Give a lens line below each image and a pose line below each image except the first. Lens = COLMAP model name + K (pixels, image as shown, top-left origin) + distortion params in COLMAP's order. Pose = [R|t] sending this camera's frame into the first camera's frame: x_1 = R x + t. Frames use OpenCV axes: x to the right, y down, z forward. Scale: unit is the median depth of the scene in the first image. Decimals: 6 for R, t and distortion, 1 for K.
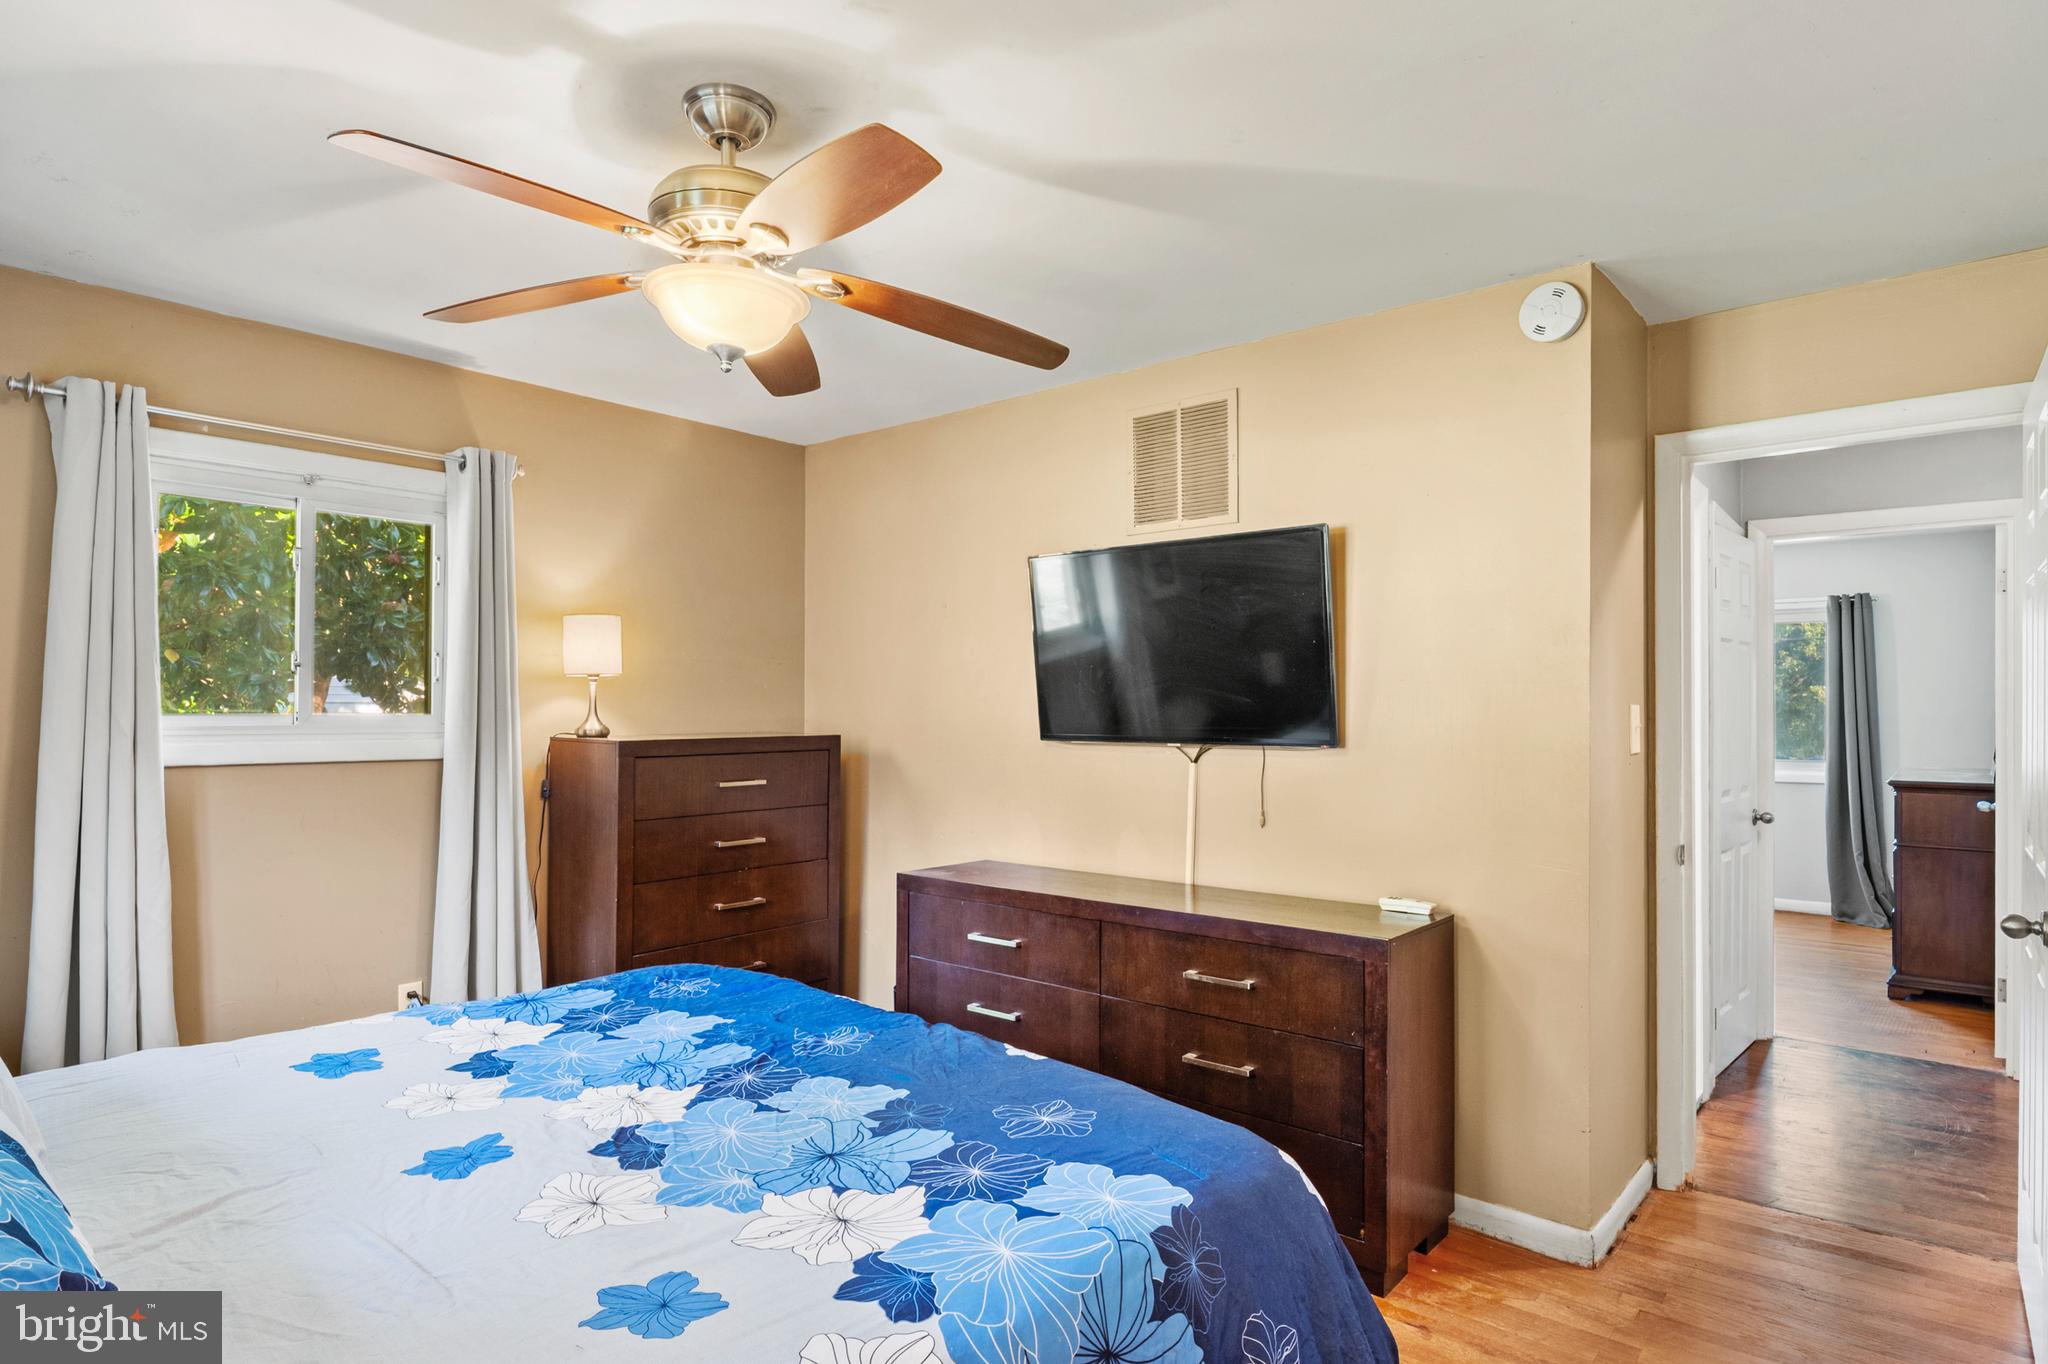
lens RADIAL K [[1116.5, 0, 1009.1], [0, 1116.5, 693.9], [0, 0, 1]] dist [-0.000748, -0.007113]
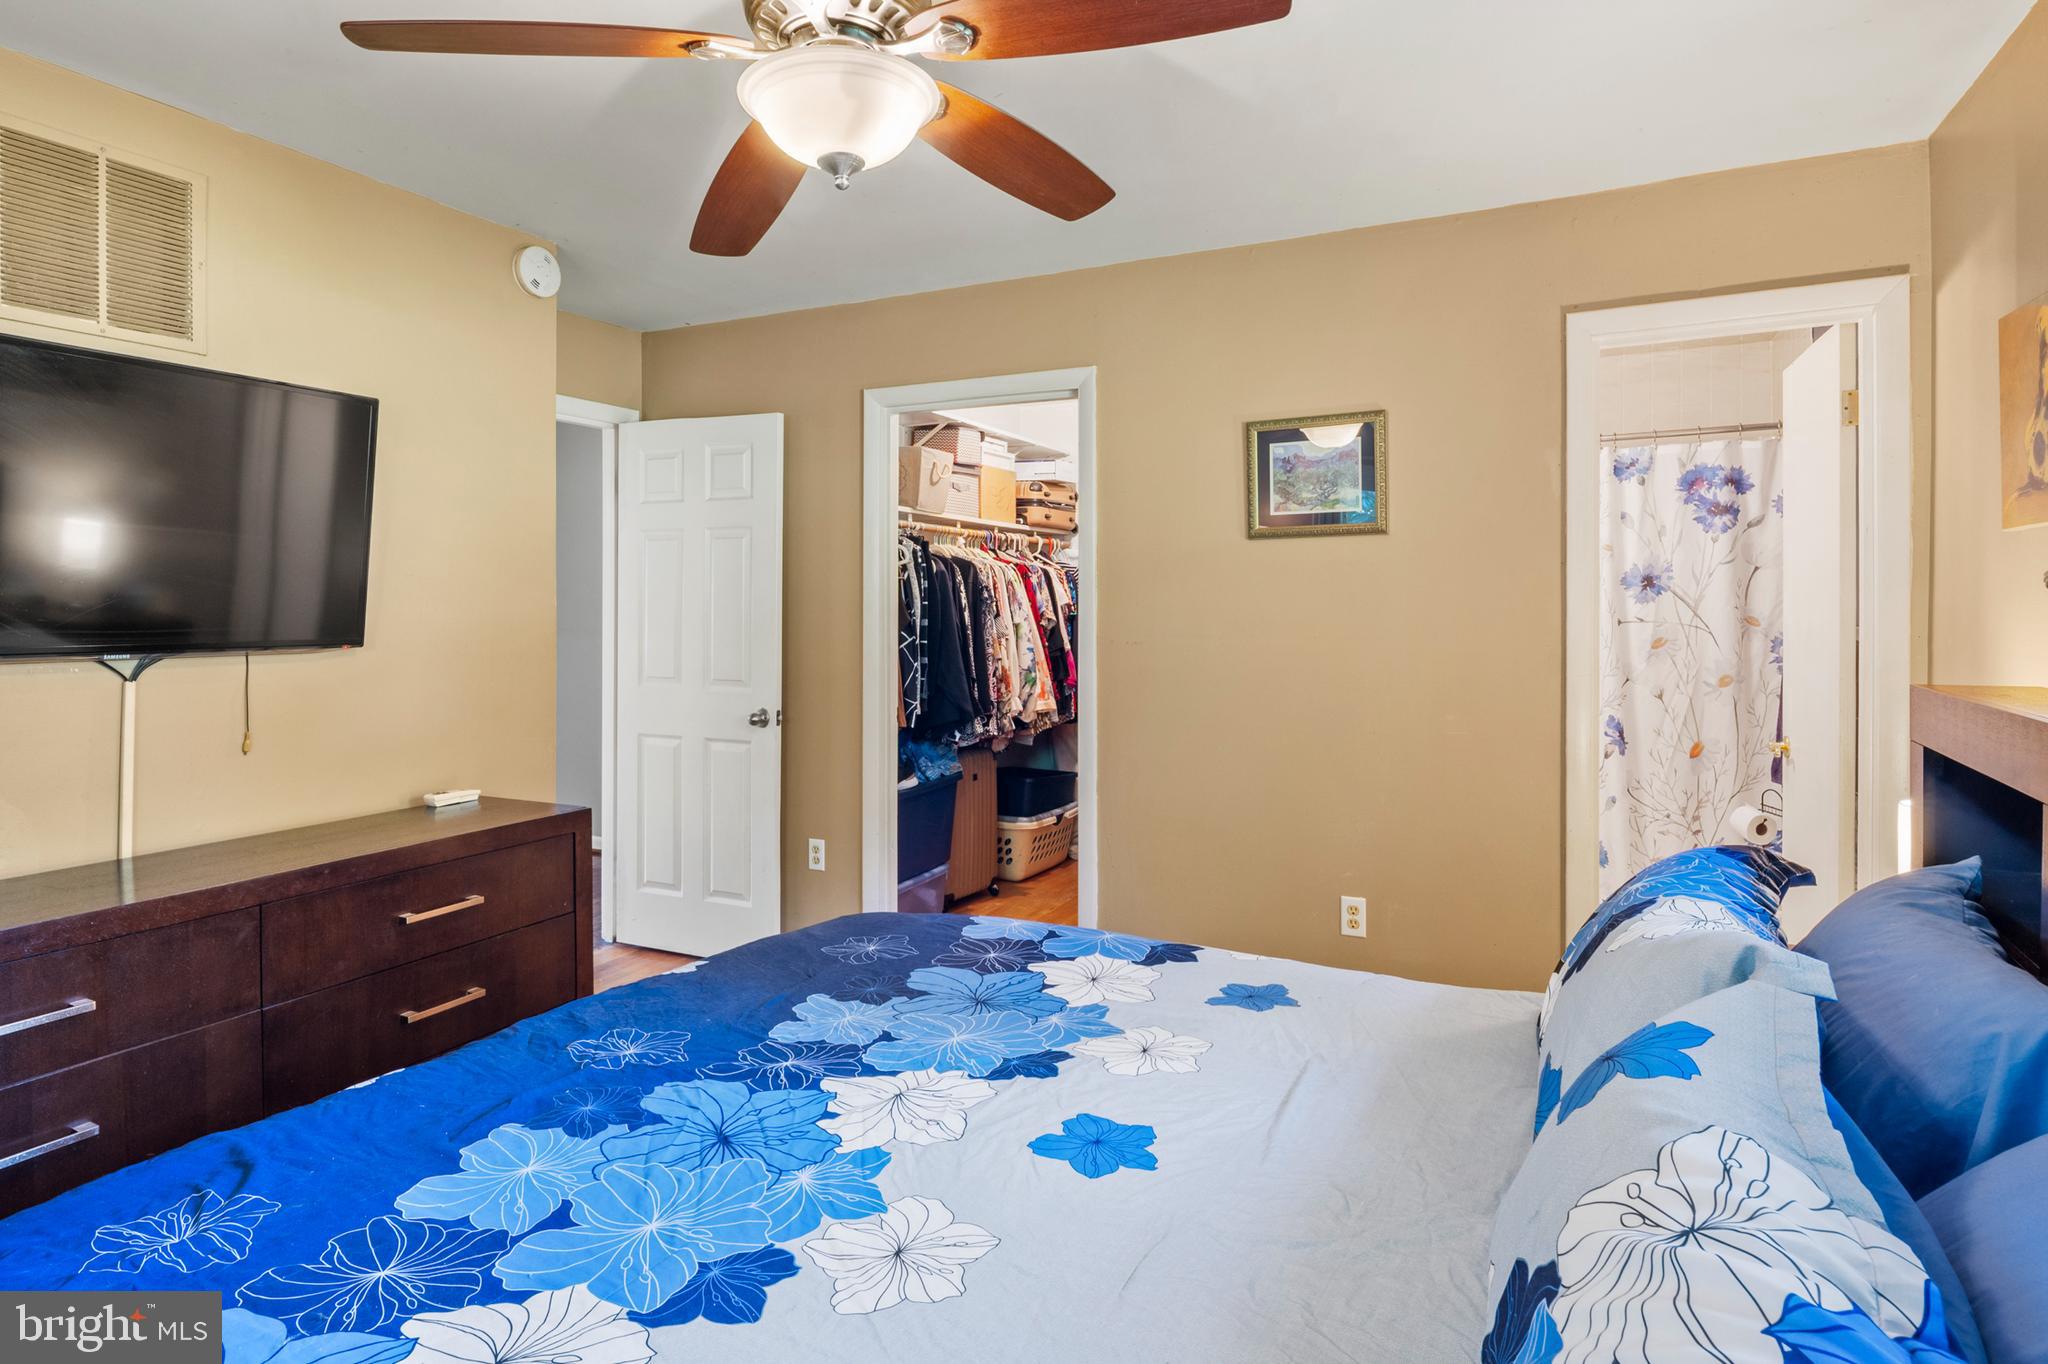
lens RADIAL K [[1116.5, 0, 1032.8], [0, 1116.5, 595.4], [0, 0, 1]] dist [-0.000748, -0.007113]
pose [[-0.257105, 0.007302, 0.966356, -0.906081], [-0.012640, 0.999861, -0.010918, 0.012199], [-0.966301, -0.015021, -0.256977, 0.893864]]
